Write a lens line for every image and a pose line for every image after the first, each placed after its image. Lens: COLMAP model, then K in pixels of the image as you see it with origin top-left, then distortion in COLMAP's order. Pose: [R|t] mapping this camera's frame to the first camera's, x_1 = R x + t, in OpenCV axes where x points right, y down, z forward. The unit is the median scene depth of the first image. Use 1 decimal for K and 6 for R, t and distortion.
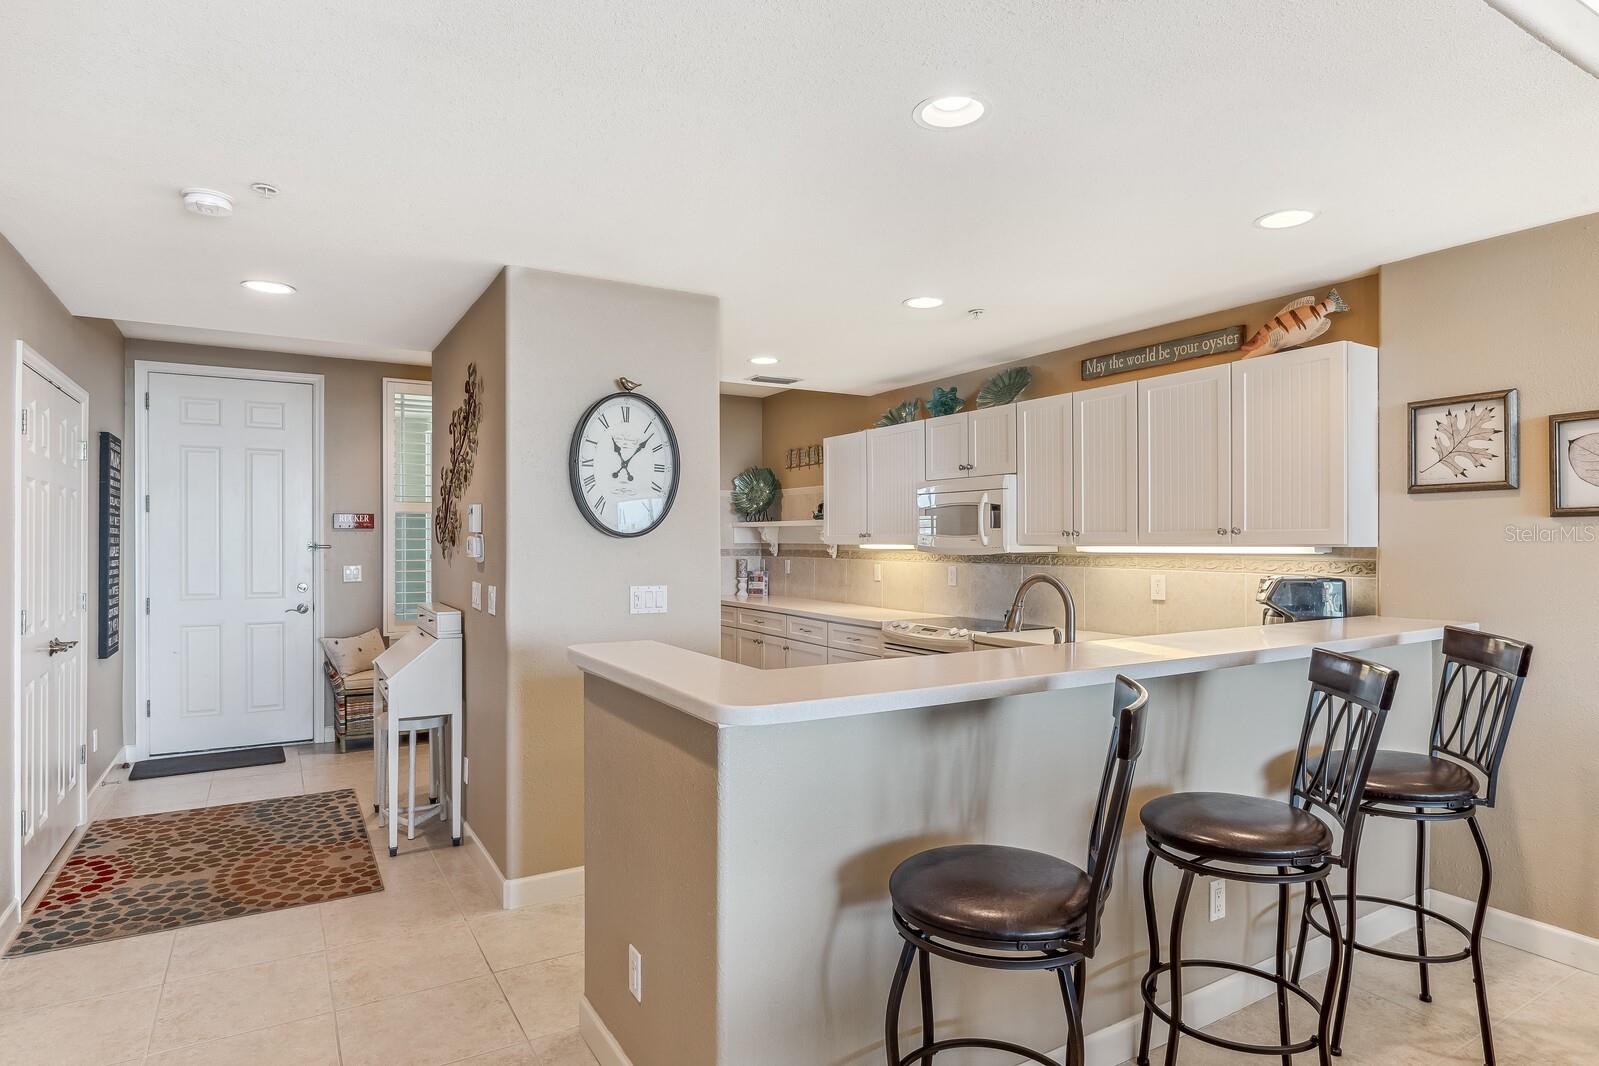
lens RADIAL K [[879.3, 0, 799.7], [0, 879.3, 536.8], [0, 0, 1]] dist [-0.001531, -0.003131]
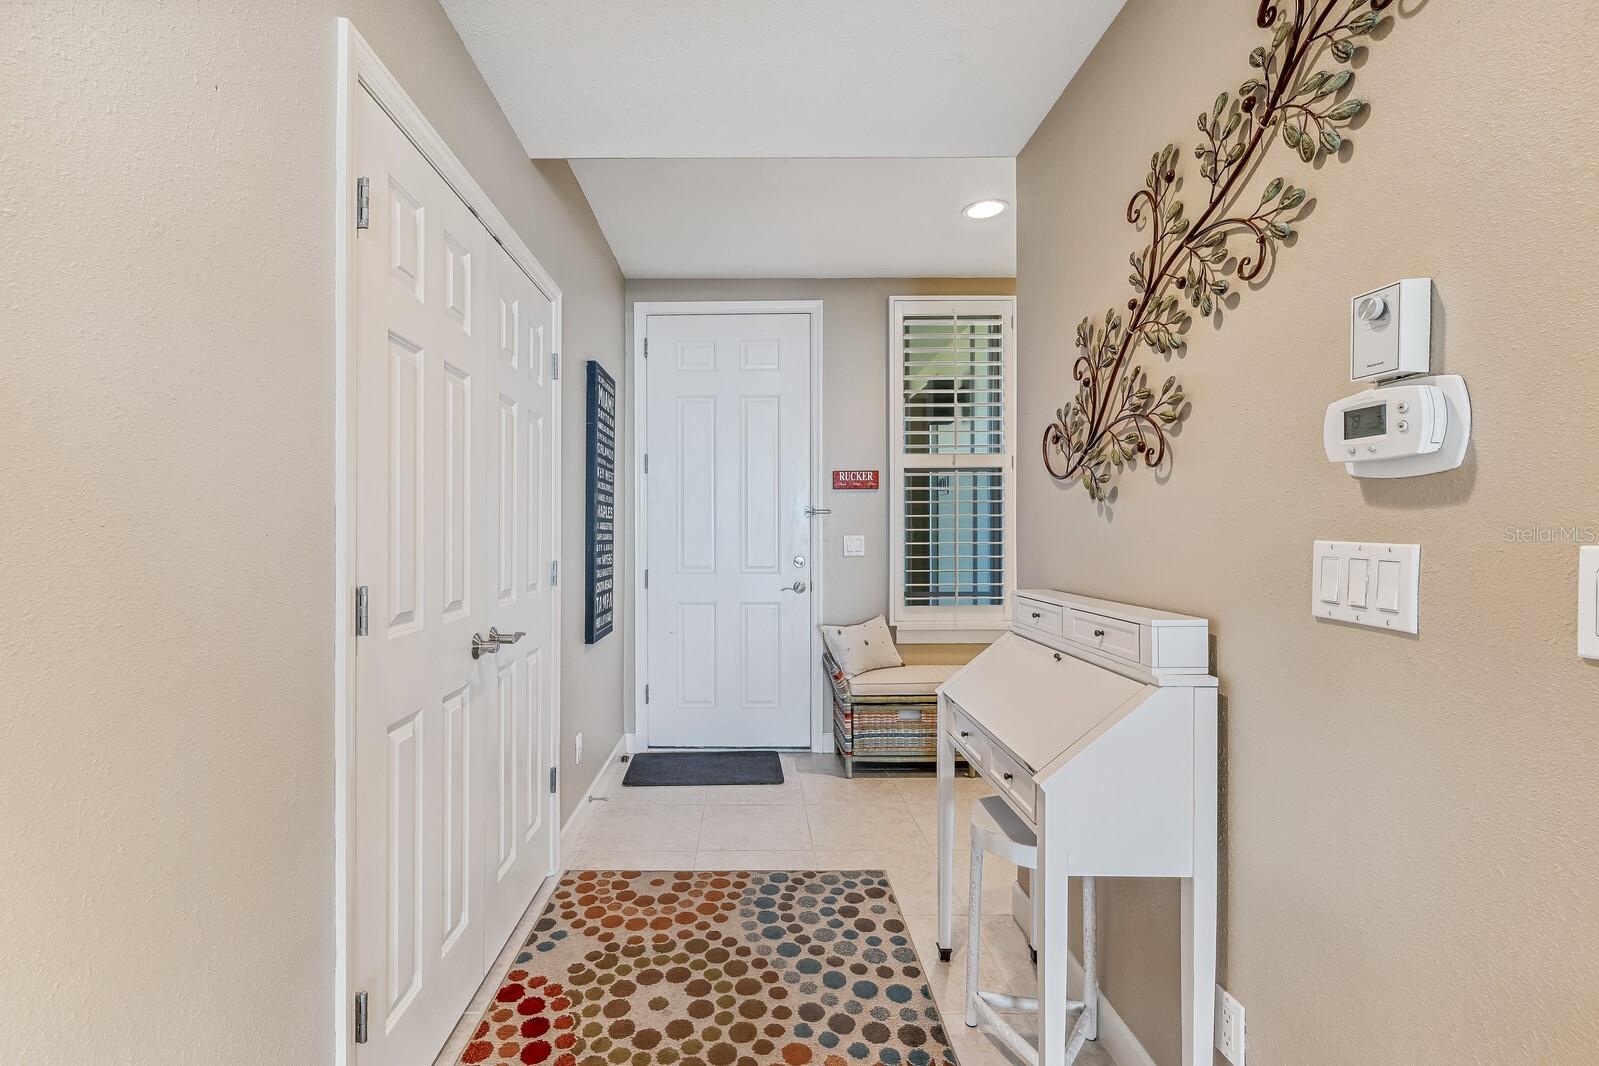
lens RADIAL K [[683.3, 0, 802.3], [0, 683.3, 524.3], [0, 0, 1]] dist [-0.002072, -0.000340]
pose [[0.892983, -0.006401, -0.450044, -0.361890], [0.001446, 0.999935, -0.011352, 0.039476], [0.450087, 0.009486, 0.892934, 0.564520]]
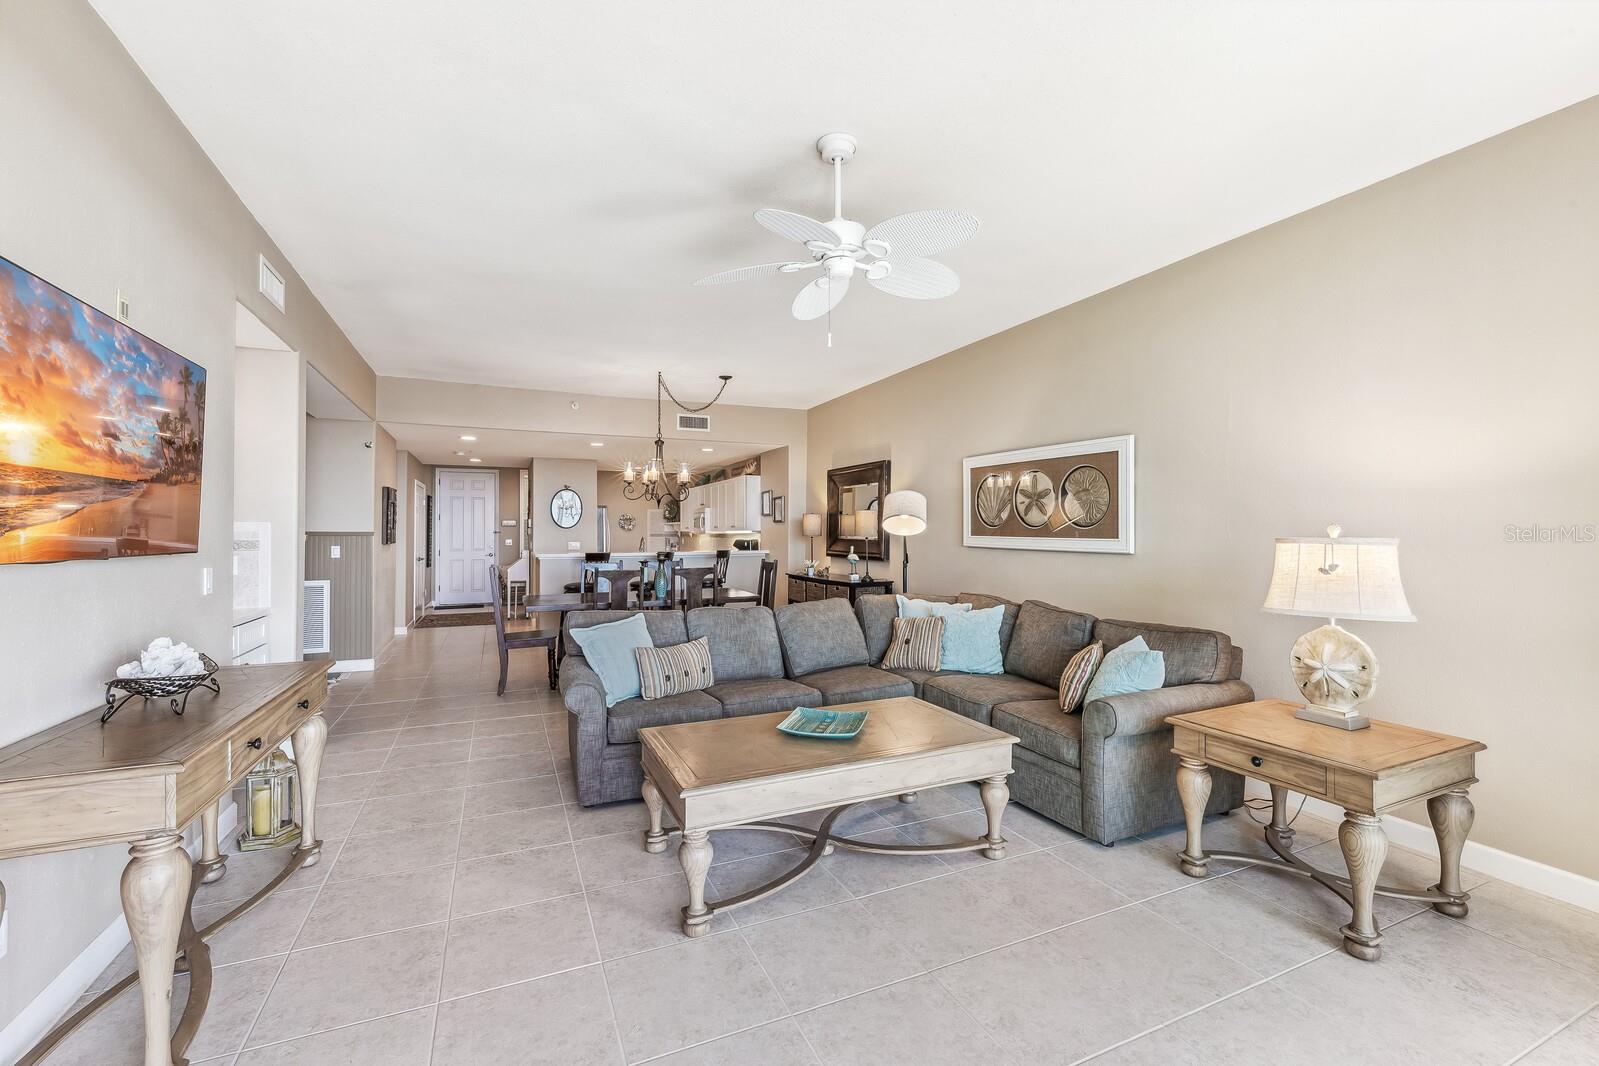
lens RADIAL K [[683.3, 0, 802.3], [0, 683.3, 524.3], [0, 0, 1]] dist [-0.002072, -0.000340]
pose [[0.992220, -0.001763, -0.124486, 0.880515], [0.000437, 0.999943, -0.010673, 0.012007], [0.124498, 0.010536, 0.992164, -1.319188]]
